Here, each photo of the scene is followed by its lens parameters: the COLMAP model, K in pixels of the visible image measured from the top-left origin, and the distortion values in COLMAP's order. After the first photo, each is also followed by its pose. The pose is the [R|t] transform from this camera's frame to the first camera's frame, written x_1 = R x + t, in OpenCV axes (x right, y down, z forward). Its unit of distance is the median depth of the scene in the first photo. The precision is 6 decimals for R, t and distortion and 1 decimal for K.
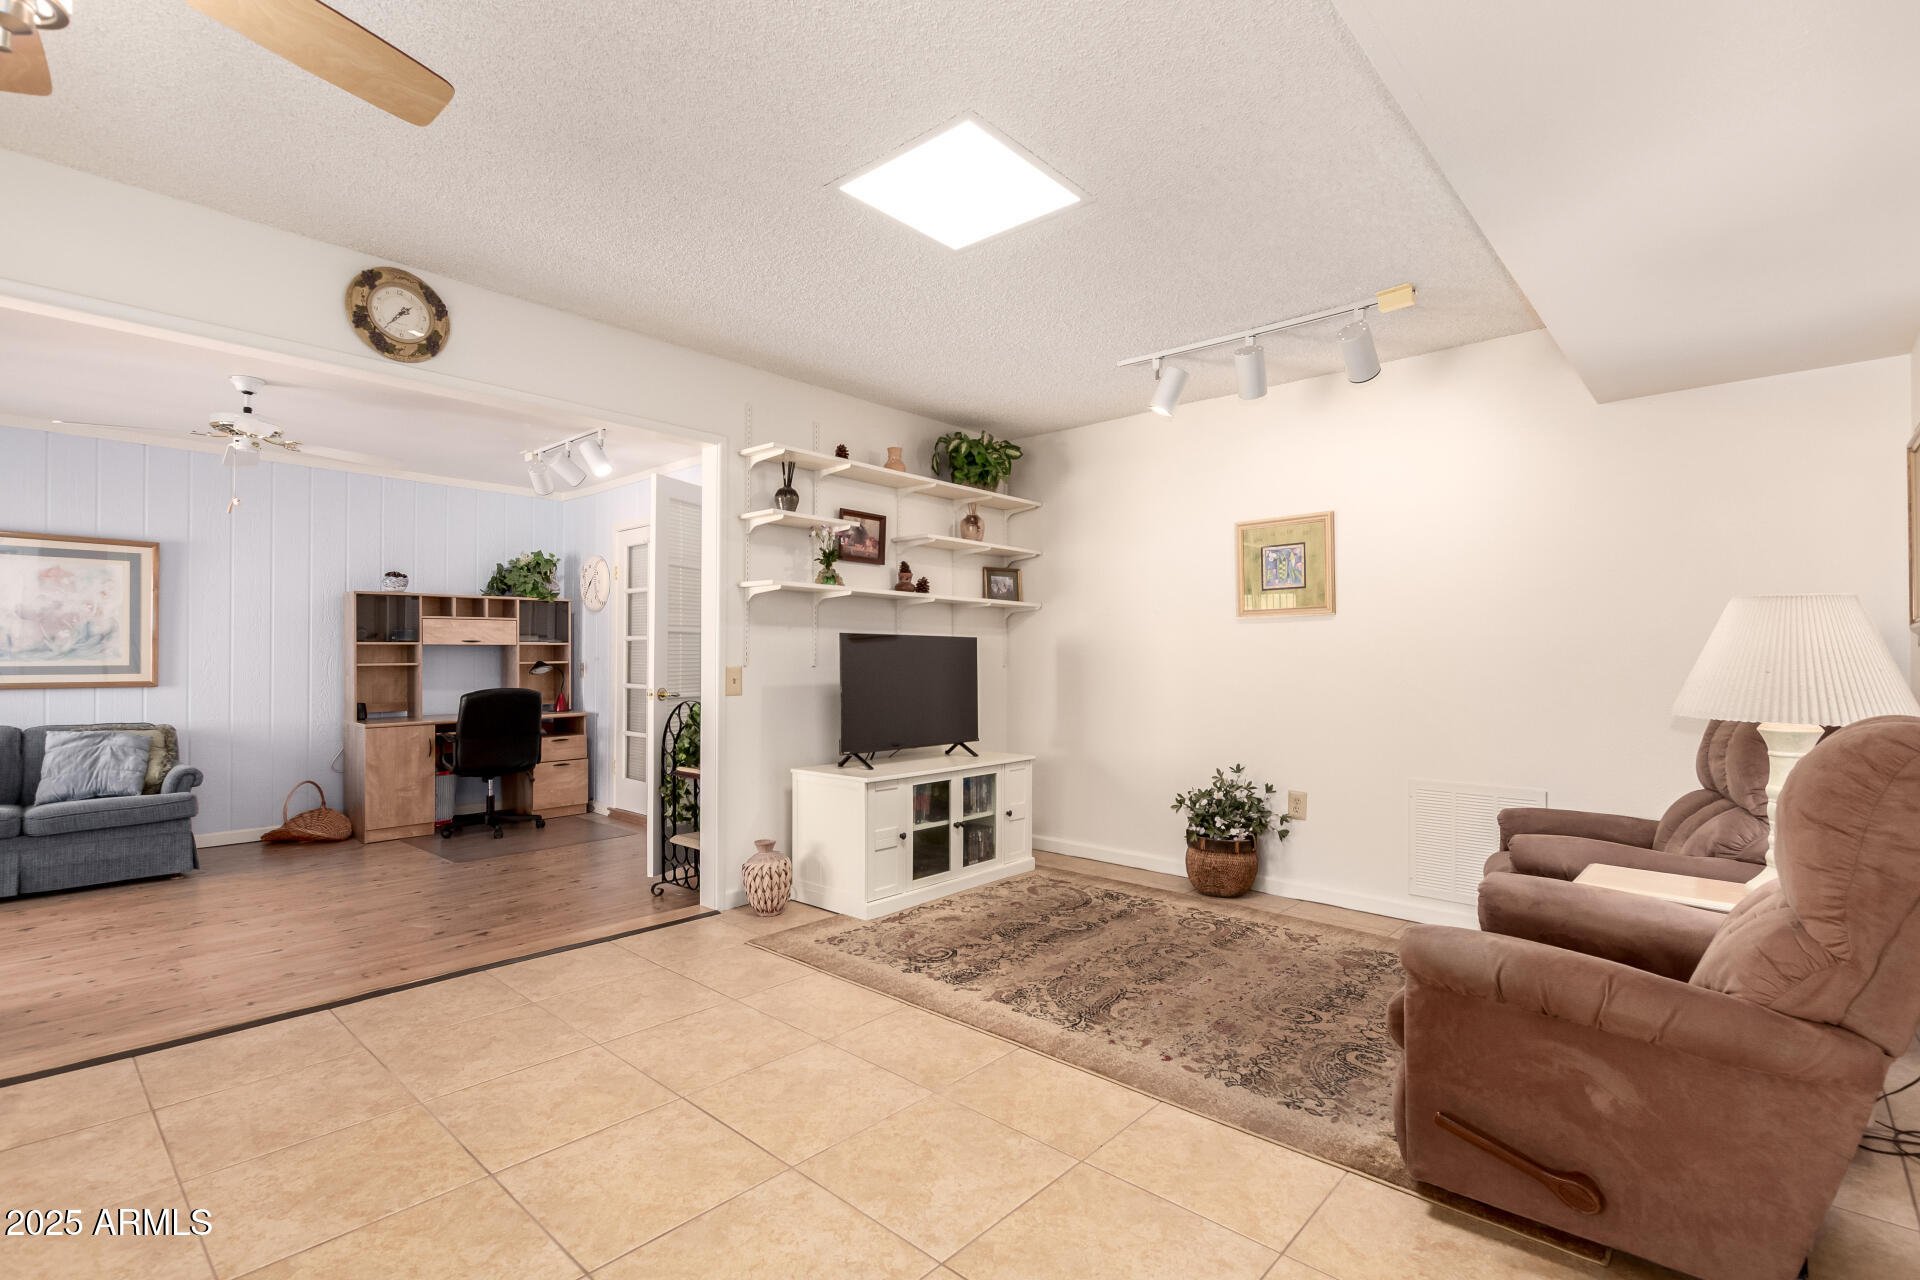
lens RADIAL K [[868.4, 0, 972.3], [0, 868.4, 655.7], [0, 0, 1]] dist [0.001866, -0.001147]
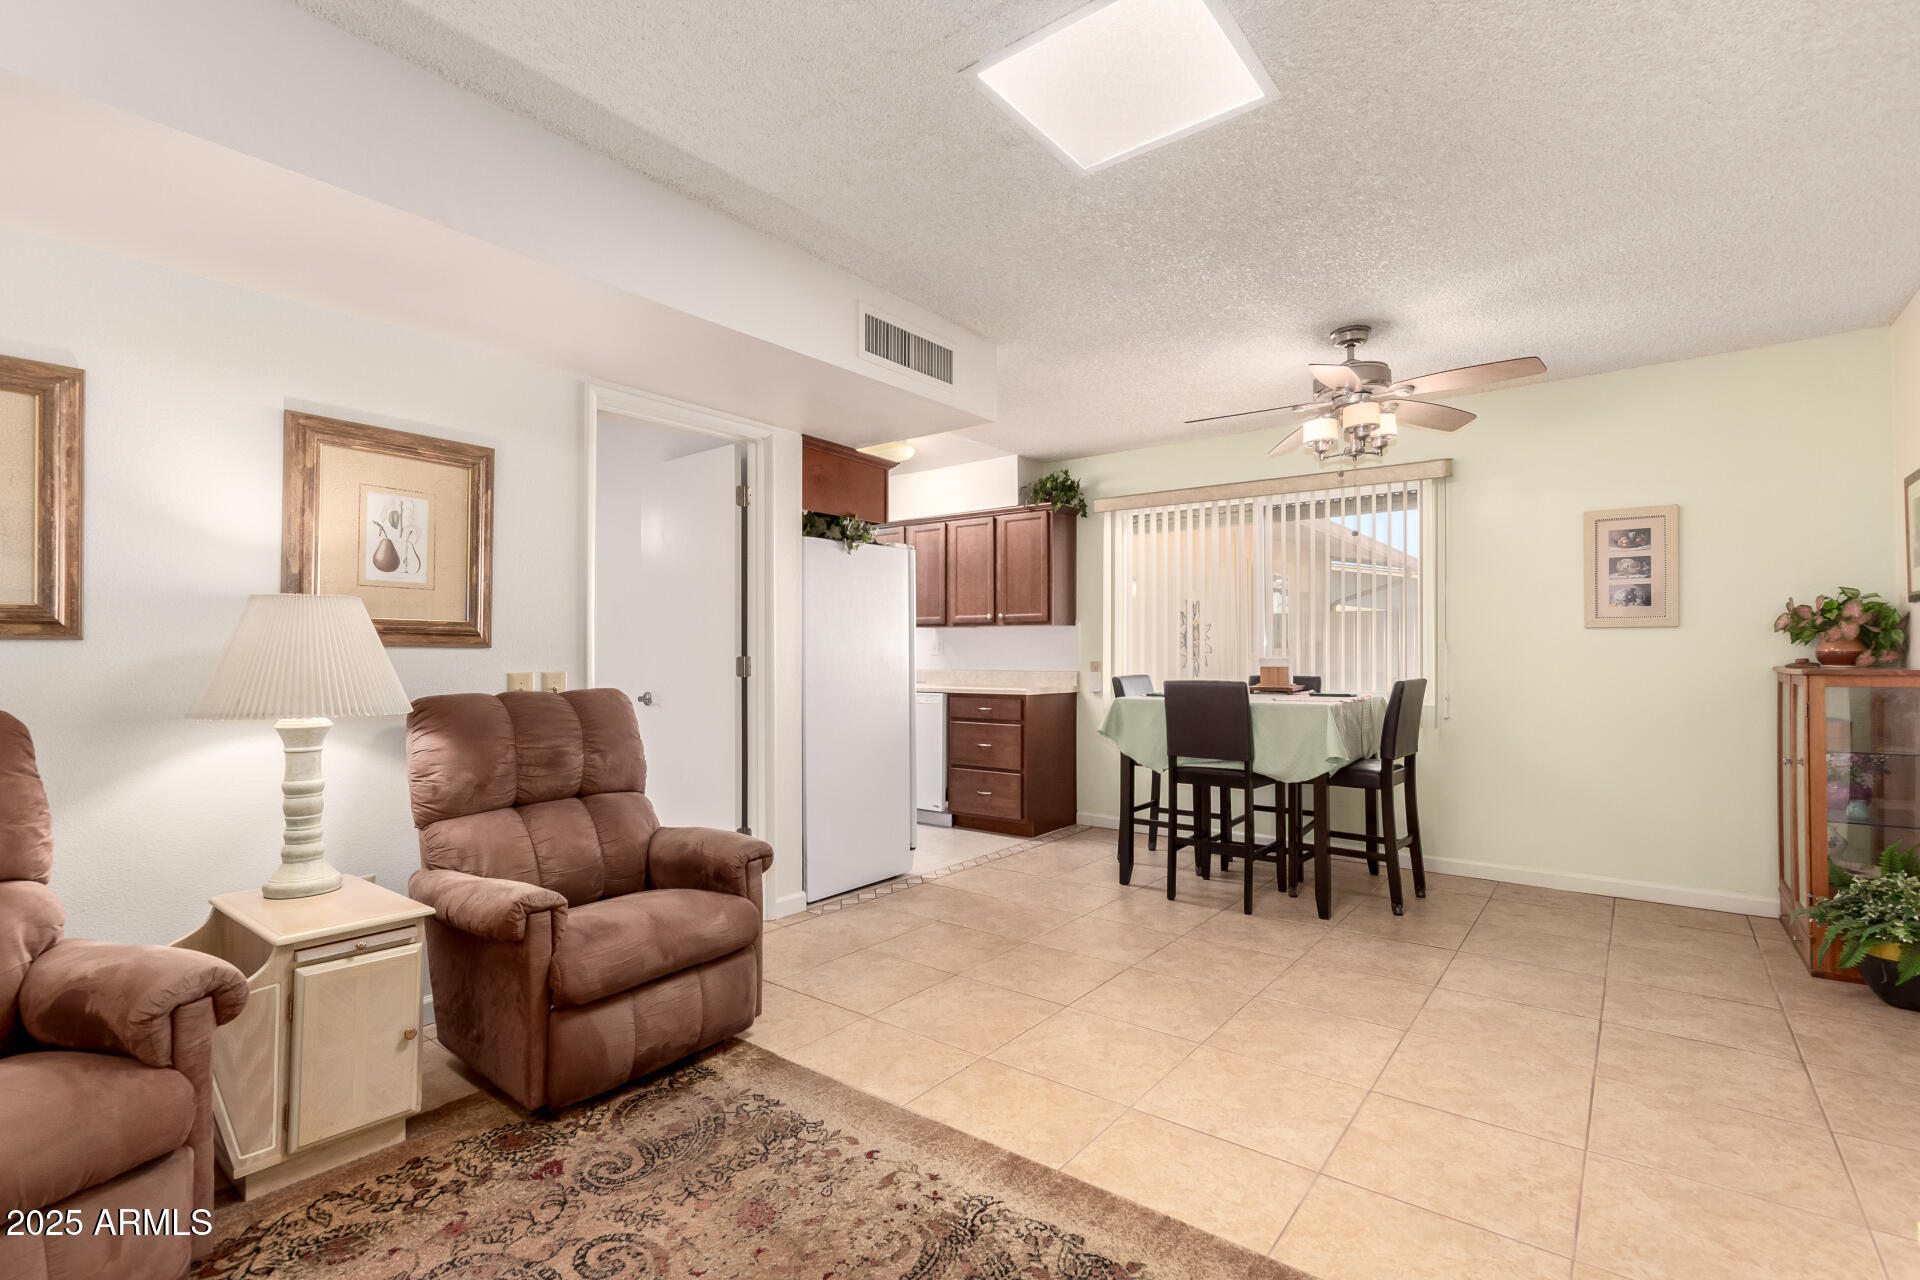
lens RADIAL K [[868.4, 0, 972.3], [0, 868.4, 655.7], [0, 0, 1]] dist [0.001866, -0.001147]
pose [[-0.996948, -0.003260, -0.078000, 0.173886], [-0.002845, 0.999981, -0.005440, 0.004047], [0.078016, -0.005201, -0.996939, 1.614462]]
